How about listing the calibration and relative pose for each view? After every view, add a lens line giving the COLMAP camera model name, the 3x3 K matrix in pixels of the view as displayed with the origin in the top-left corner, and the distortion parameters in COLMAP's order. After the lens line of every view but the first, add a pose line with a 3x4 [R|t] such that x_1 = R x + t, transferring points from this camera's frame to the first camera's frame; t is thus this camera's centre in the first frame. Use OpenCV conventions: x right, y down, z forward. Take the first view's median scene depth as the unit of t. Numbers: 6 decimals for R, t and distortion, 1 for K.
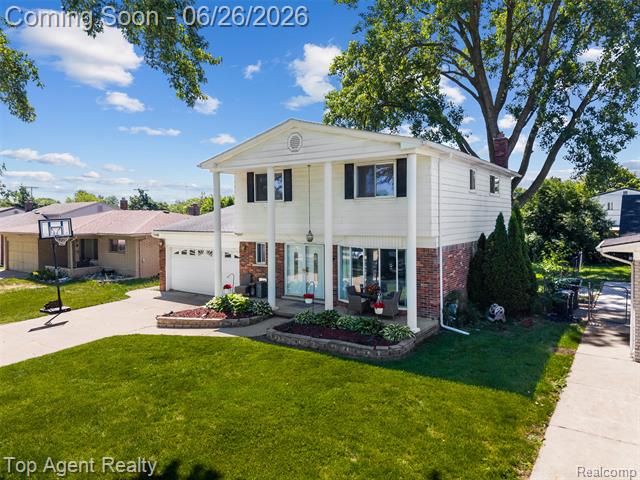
lens RADIAL K [[425.0, 0, 320.0], [0, 425.0, 240.0], [0, 0, 1]] dist [0.028090, -0.001598]
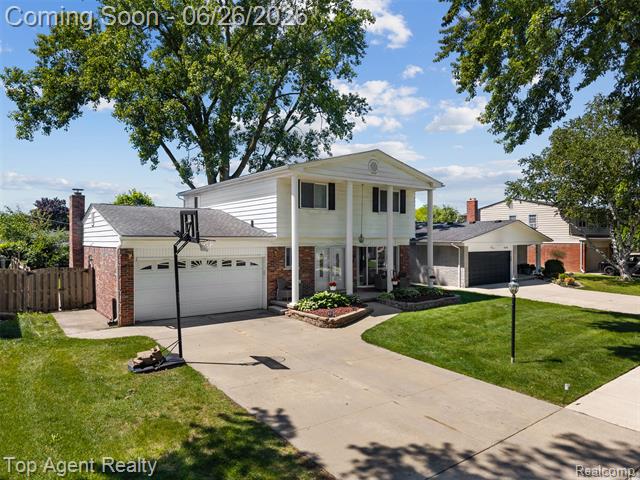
lens RADIAL K [[425.0, 0, 320.0], [0, 425.0, 240.0], [0, 0, 1]] dist [0.028090, -0.001598]
pose [[0.337299, -0.023954, 0.941093, -1.062770], [0.021982, 0.999604, 0.017564, -0.026438], [-0.941141, 0.014762, 0.337692, 0.566890]]
